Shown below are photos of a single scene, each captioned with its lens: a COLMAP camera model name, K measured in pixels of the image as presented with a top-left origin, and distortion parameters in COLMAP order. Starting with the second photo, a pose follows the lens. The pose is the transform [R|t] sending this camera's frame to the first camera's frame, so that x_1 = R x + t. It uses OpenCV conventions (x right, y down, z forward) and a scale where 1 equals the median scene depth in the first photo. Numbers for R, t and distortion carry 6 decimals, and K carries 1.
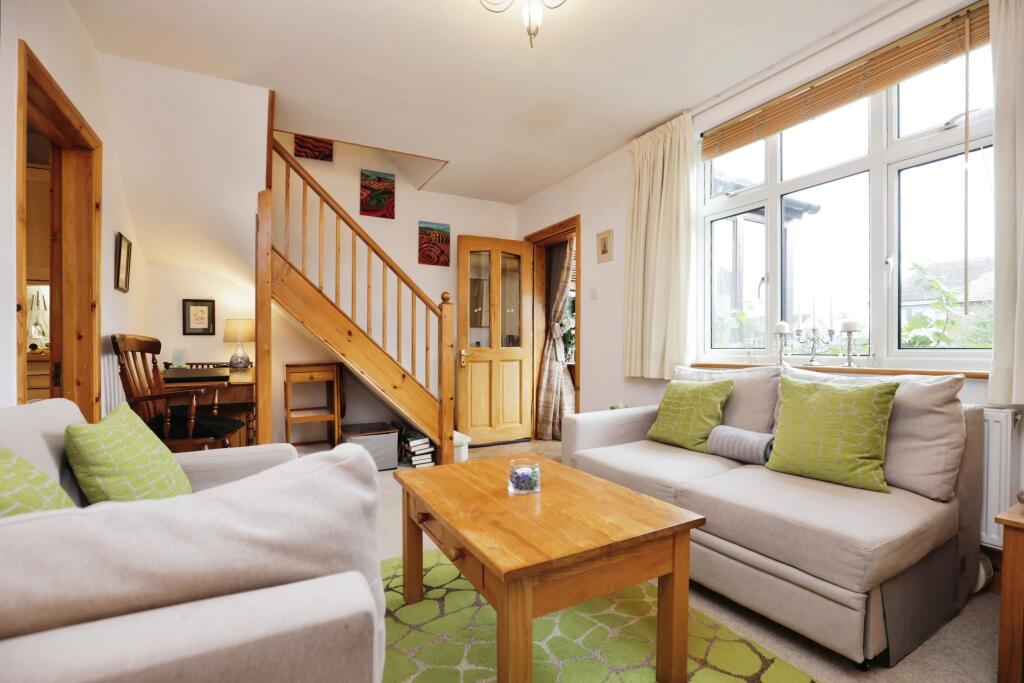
lens RADIAL K [[473.2, 0, 511.8], [0, 473.2, 342.2], [0, 0, 1]] dist [-0.000736, -0.000034]
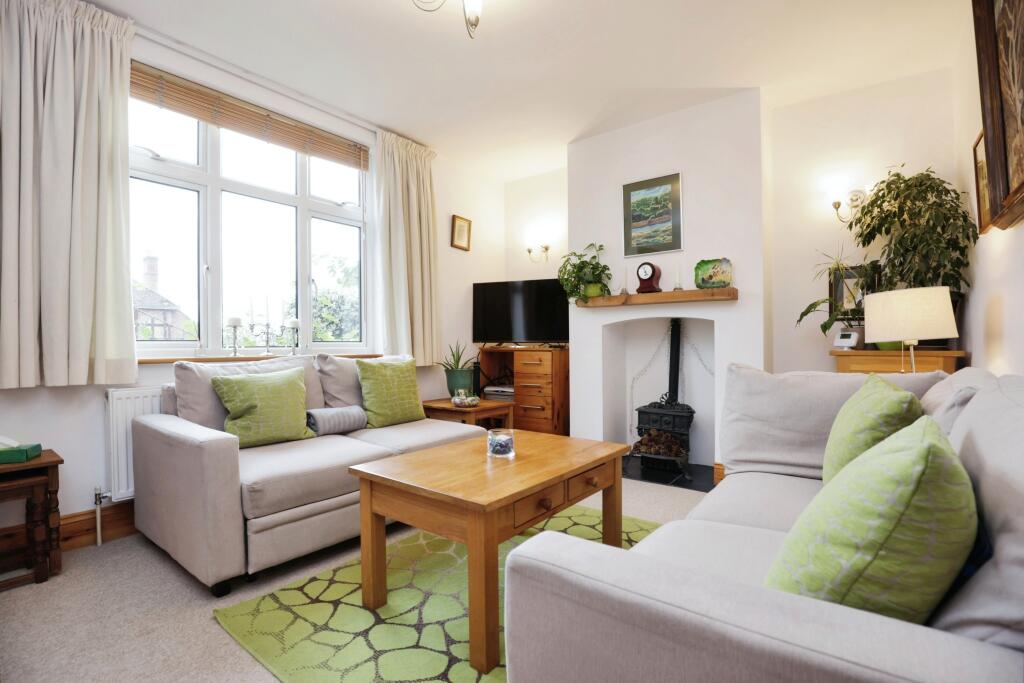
lens RADIAL K [[473.2, 0, 511.0], [0, 473.2, 344.2], [0, 0, 1]] dist [-0.000736, -0.000034]
pose [[-0.395550, -0.005404, 0.918428, -0.689633], [-0.012085, 0.999927, 0.000678, 0.013901], [-0.918365, -0.010831, -0.395587, 0.932080]]
